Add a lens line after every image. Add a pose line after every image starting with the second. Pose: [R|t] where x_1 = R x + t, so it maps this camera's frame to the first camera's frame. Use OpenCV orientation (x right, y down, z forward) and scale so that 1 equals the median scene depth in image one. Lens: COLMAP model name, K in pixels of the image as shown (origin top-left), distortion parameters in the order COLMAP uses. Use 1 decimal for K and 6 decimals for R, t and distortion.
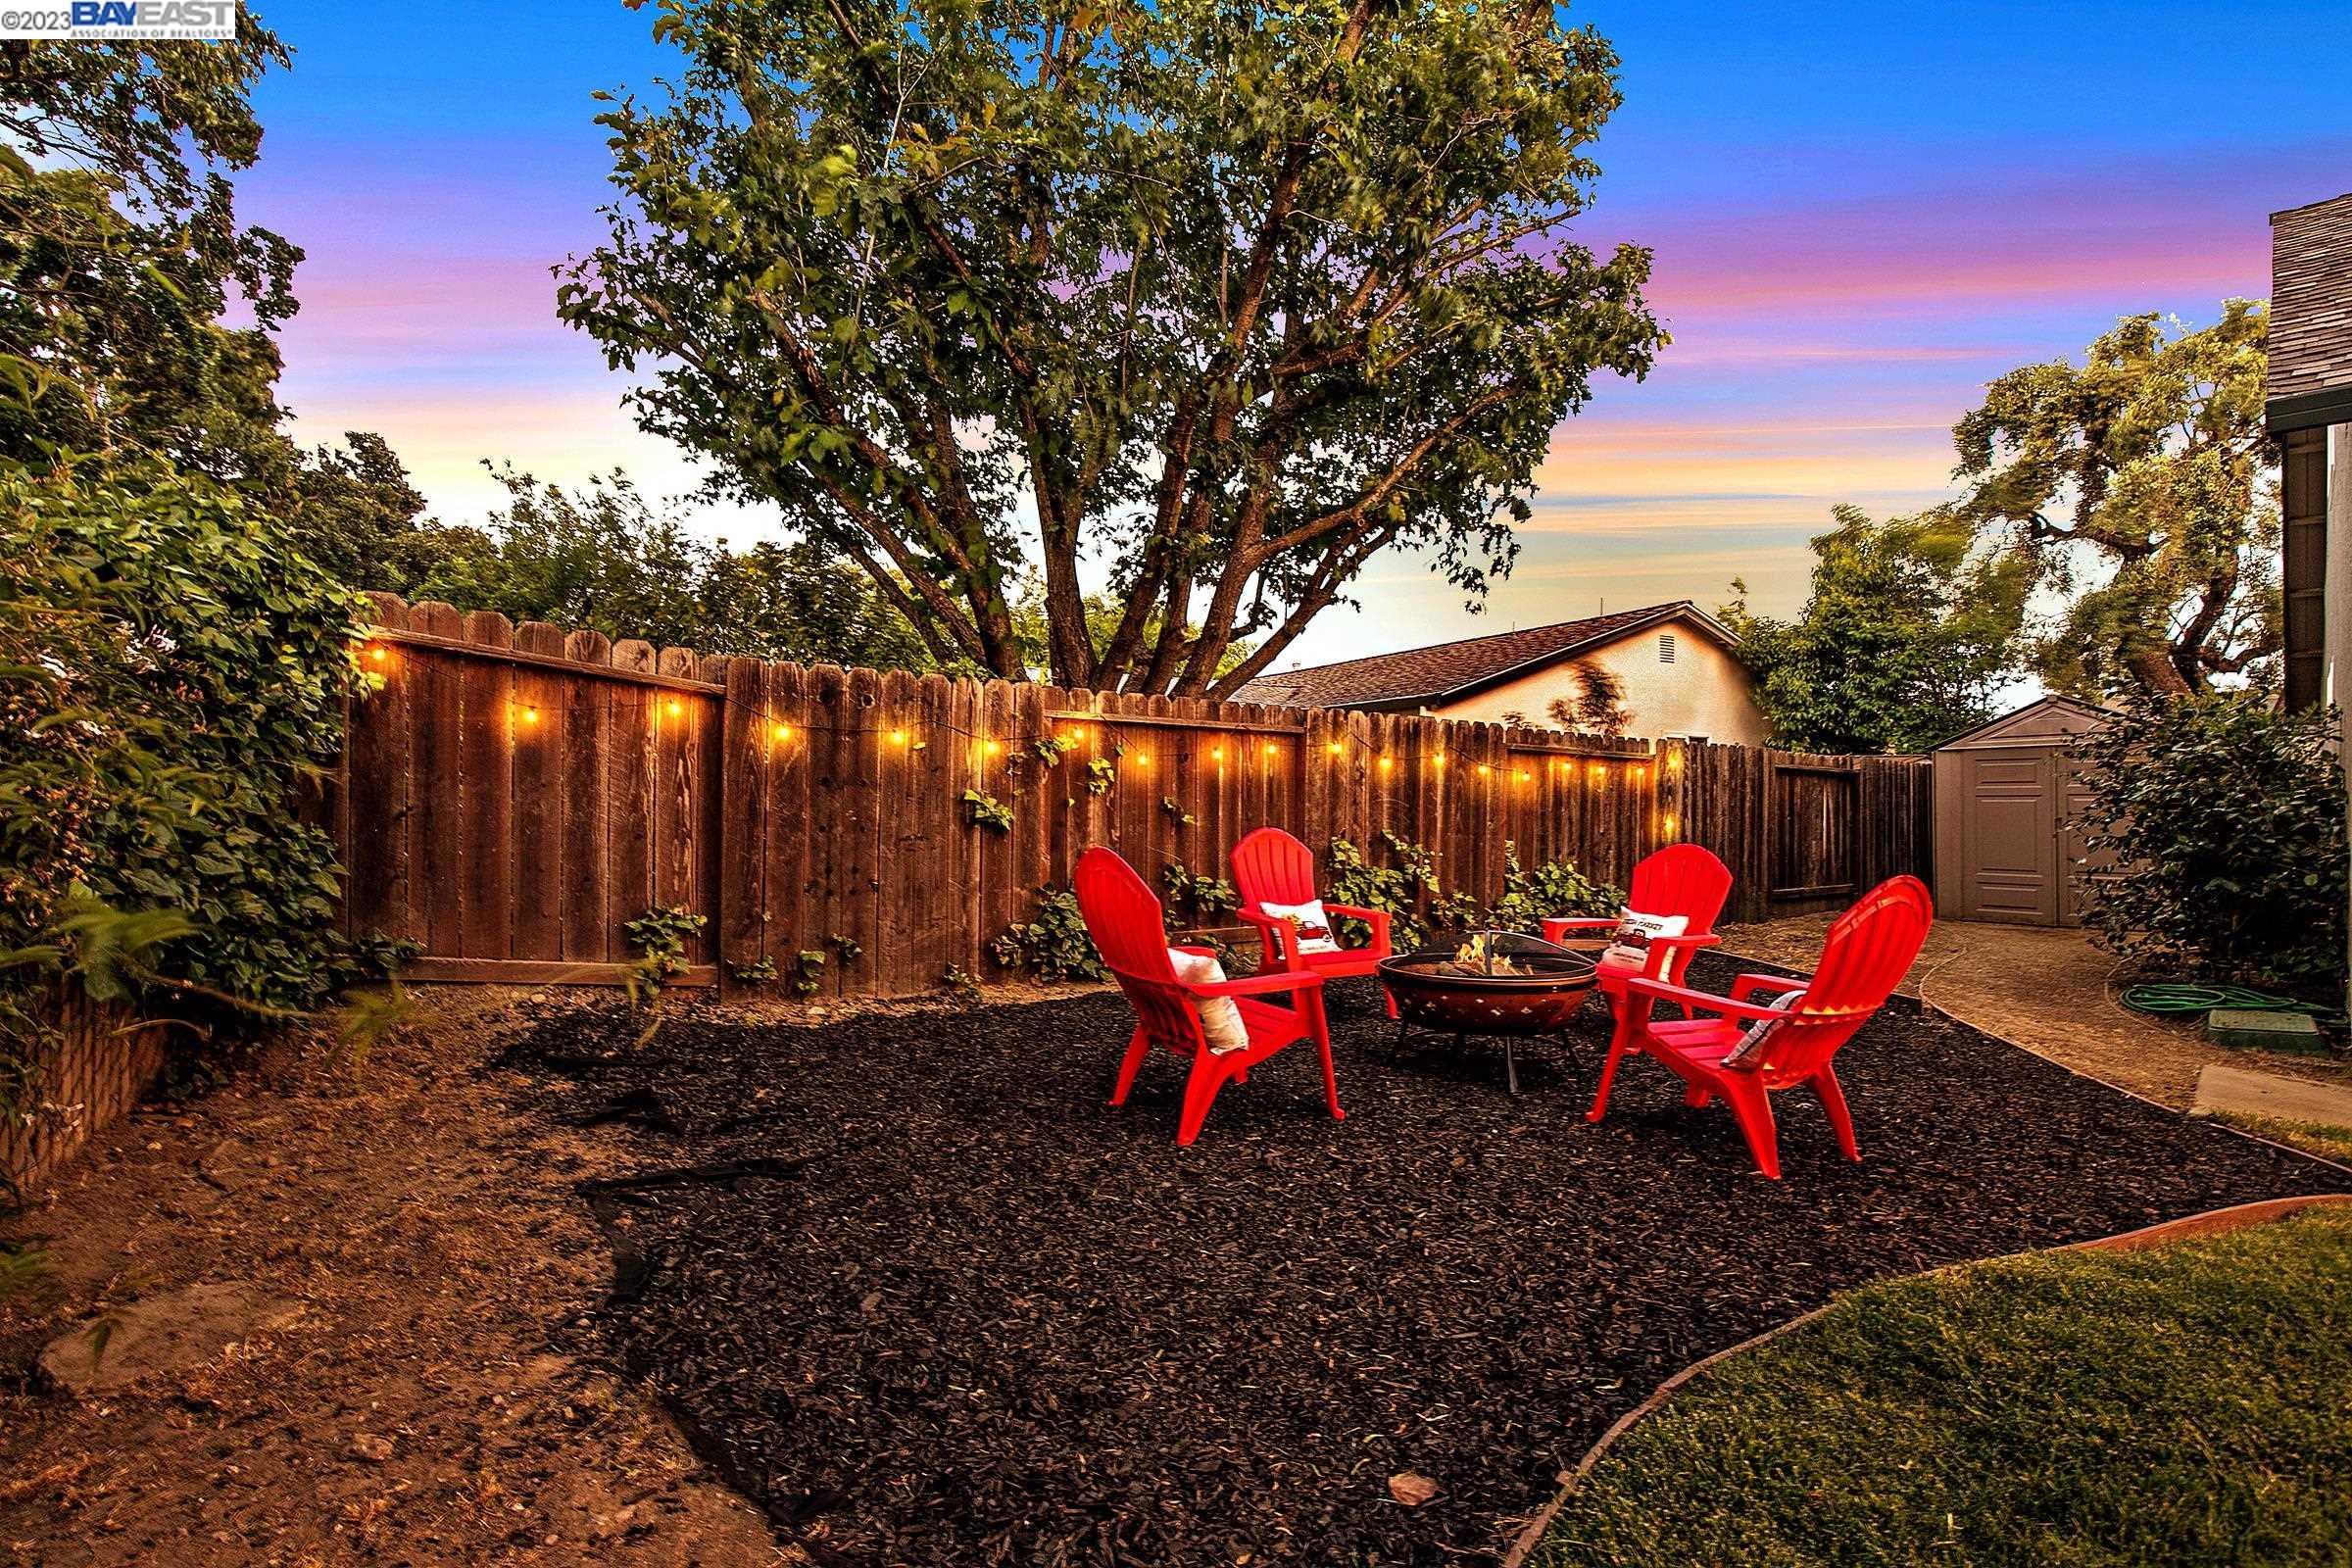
lens RADIAL K [[1110.1, 0, 1176.8], [0, 1110.1, 790.2], [0, 0, 1]] dist [-0.012802, 0.003469]
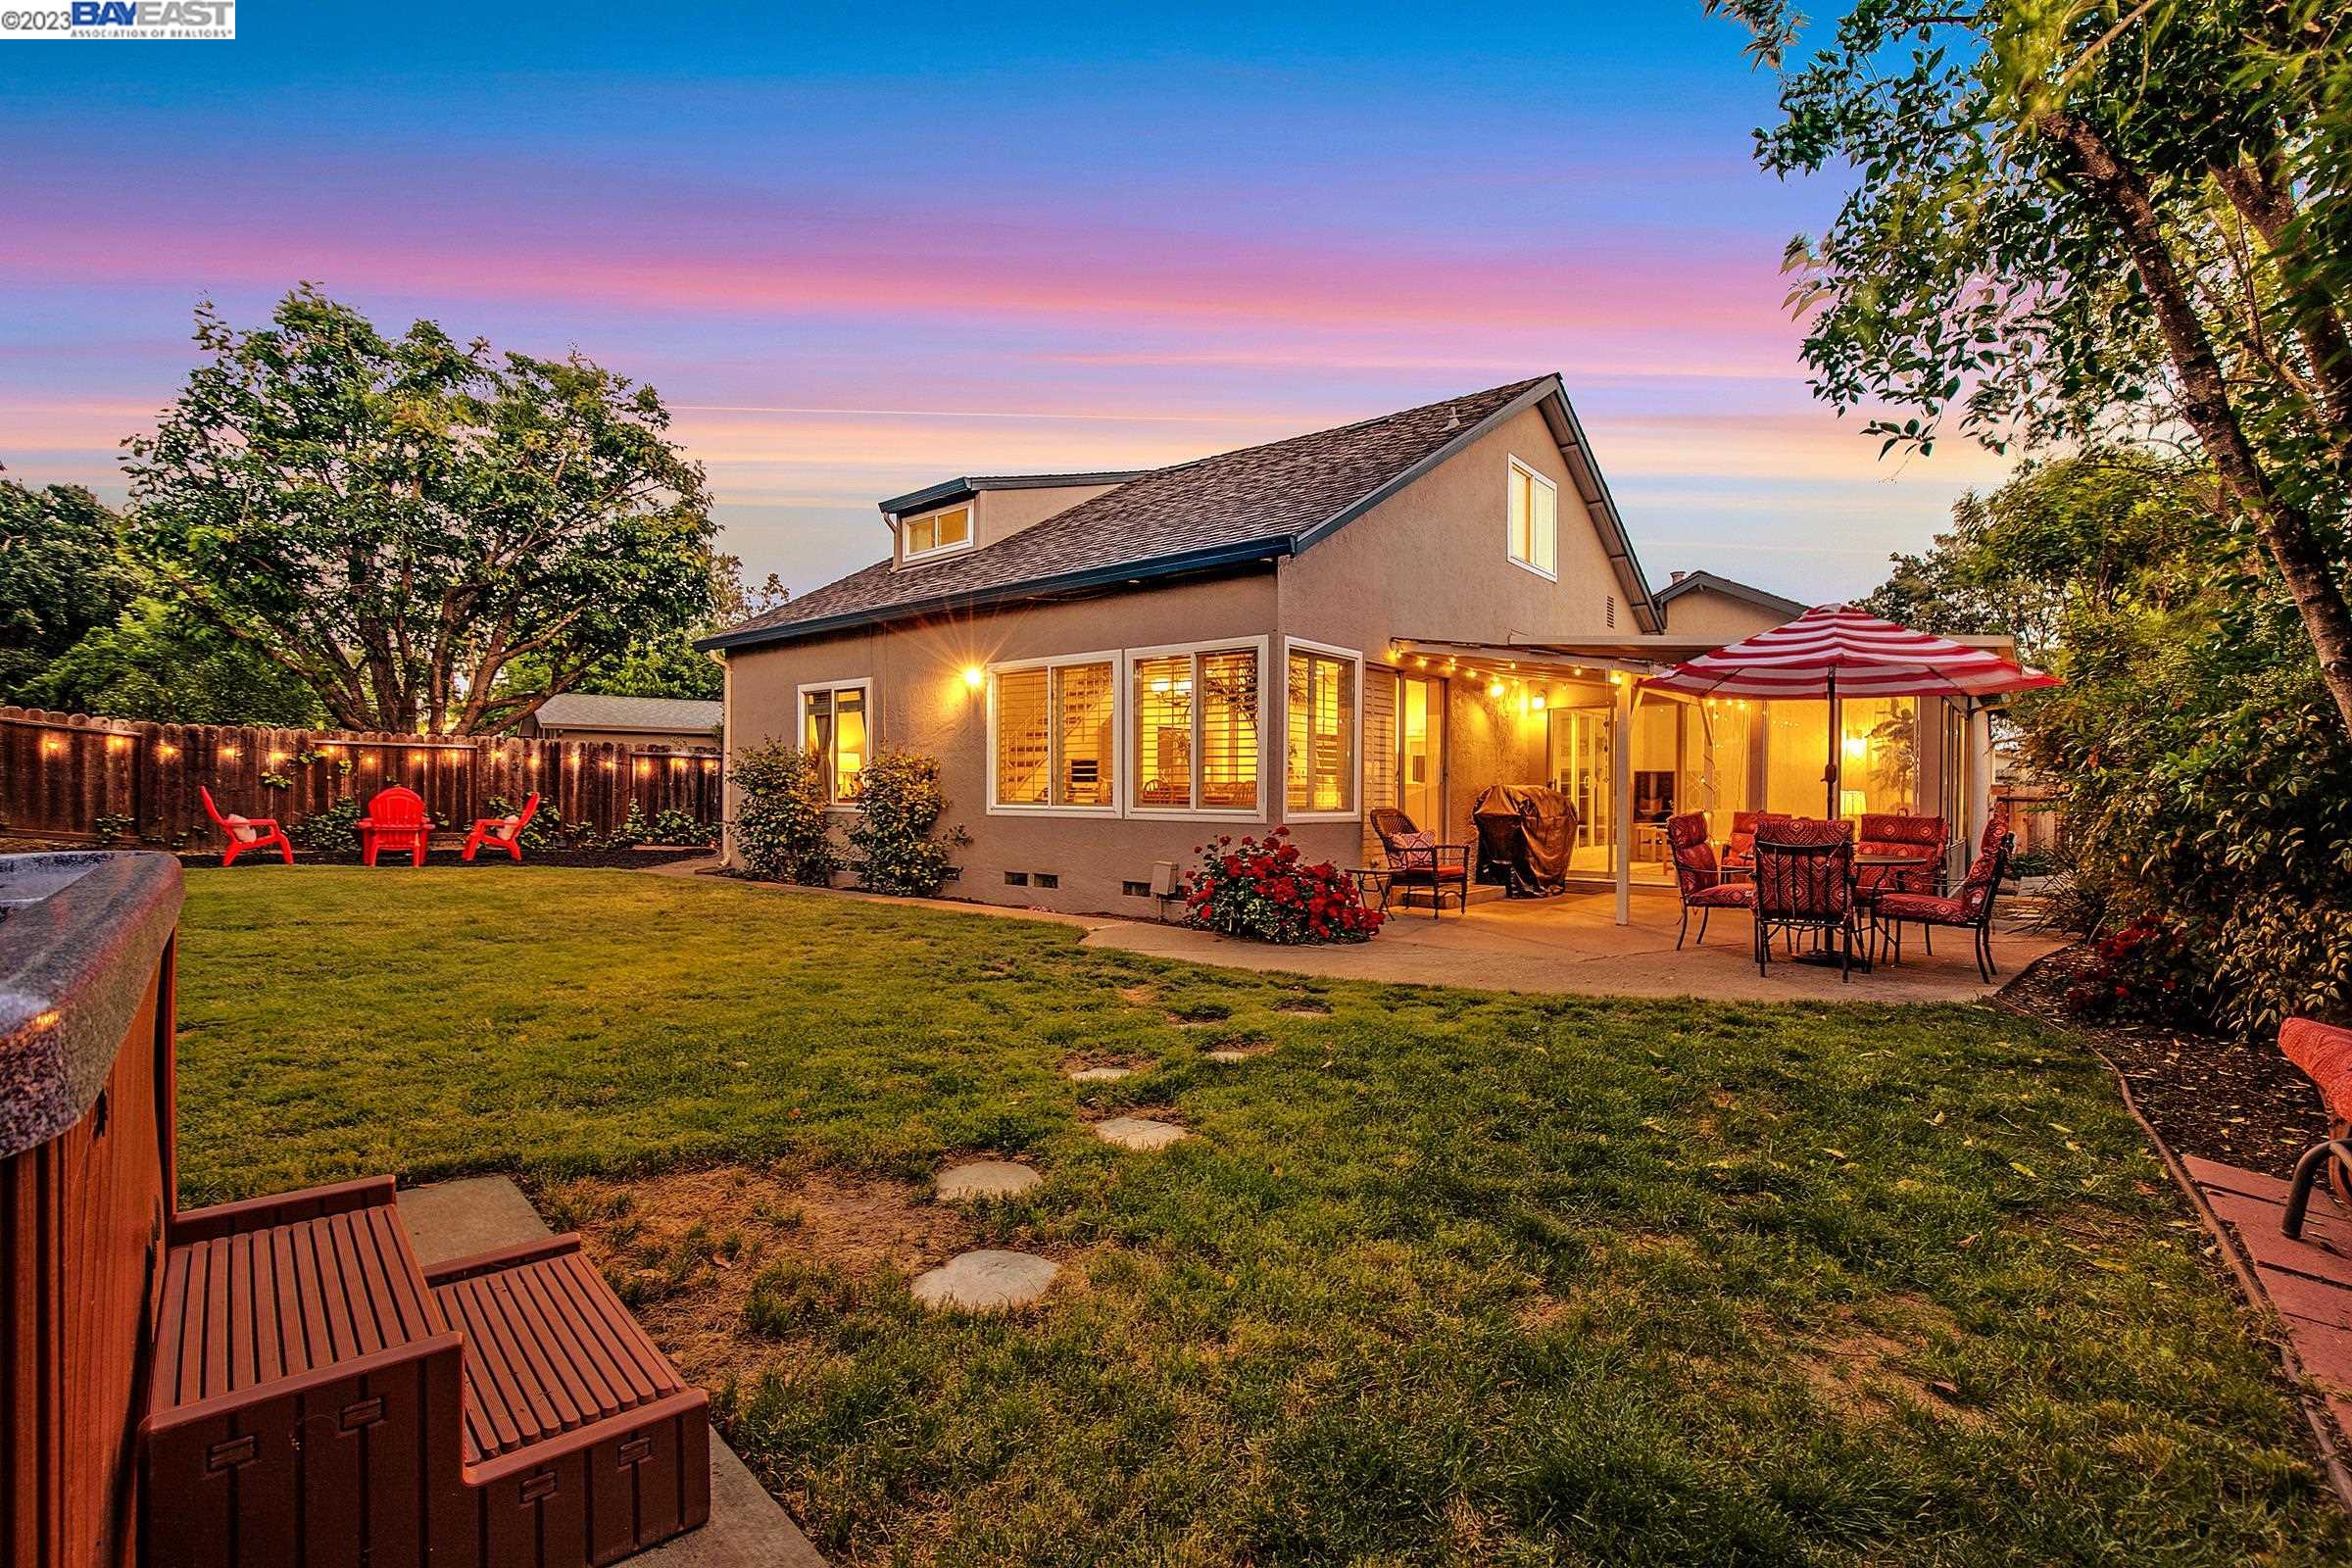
lens RADIAL K [[1110.1, 0, 1178.9], [0, 1110.1, 789.1], [0, 0, 1]] dist [-0.012802, 0.003469]
pose [[0.991124, -0.003443, 0.132896, 1.530686], [0.002862, 0.999985, 0.004562, 0.032429], [-0.132910, -0.004141, 0.991119, -1.756224]]
